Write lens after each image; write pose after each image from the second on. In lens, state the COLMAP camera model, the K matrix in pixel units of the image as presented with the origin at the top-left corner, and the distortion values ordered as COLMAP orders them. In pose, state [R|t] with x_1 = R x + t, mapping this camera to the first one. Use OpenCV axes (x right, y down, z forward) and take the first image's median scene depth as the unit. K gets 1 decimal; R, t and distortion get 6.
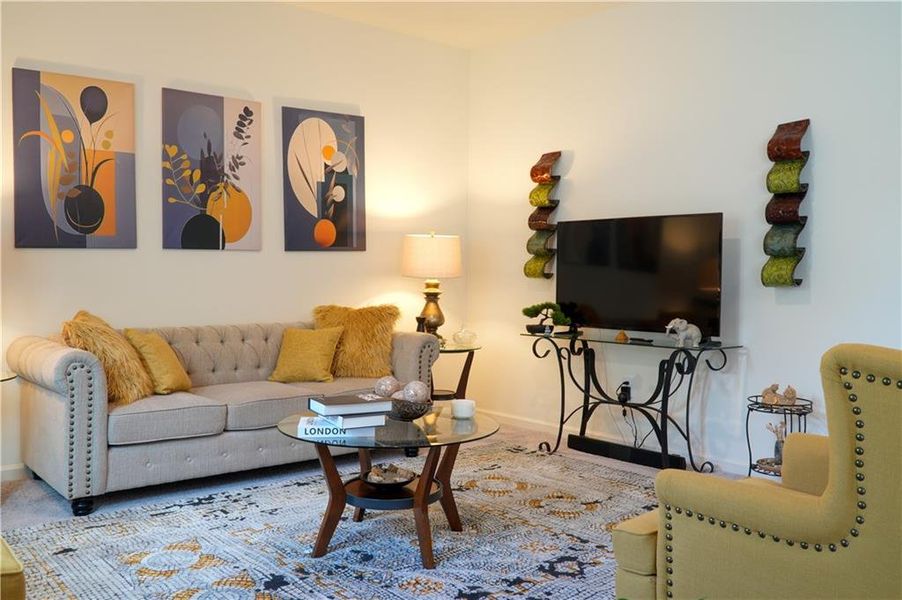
lens RADIAL K [[710.7, 0, 451.0], [0, 710.7, 300.0], [0, 0, 1]] dist [-0.006127, -0.007283]
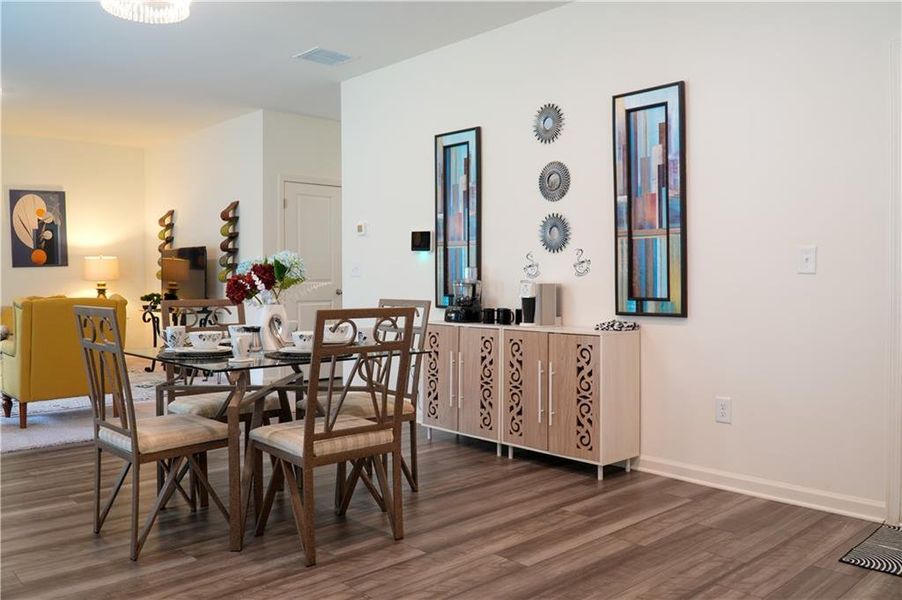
lens RADIAL K [[668.3, 0, 451.3], [0, 668.3, 288.6], [0, 0, 1]] dist [0.001596, -0.001789]
pose [[0.999028, -0.018674, 0.039930, 0.805960], [0.019264, 0.999710, -0.014449, 0.031326], [-0.039649, 0.015204, 0.999098, -0.746930]]
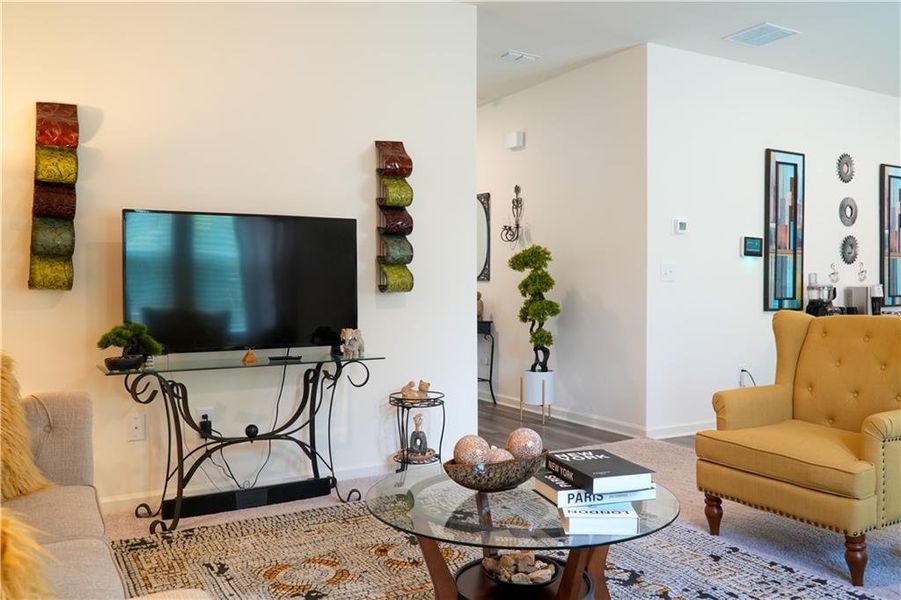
lens RADIAL K [[709.9, 0, 450.5], [0, 709.9, 300.0], [0, 0, 1]] dist [-0.006127, -0.007283]
pose [[0.254378, -0.029947, 0.966641, -0.462292], [0.044133, 0.998839, 0.019331, -0.019631], [-0.966097, 0.037743, 0.255405, 0.525784]]
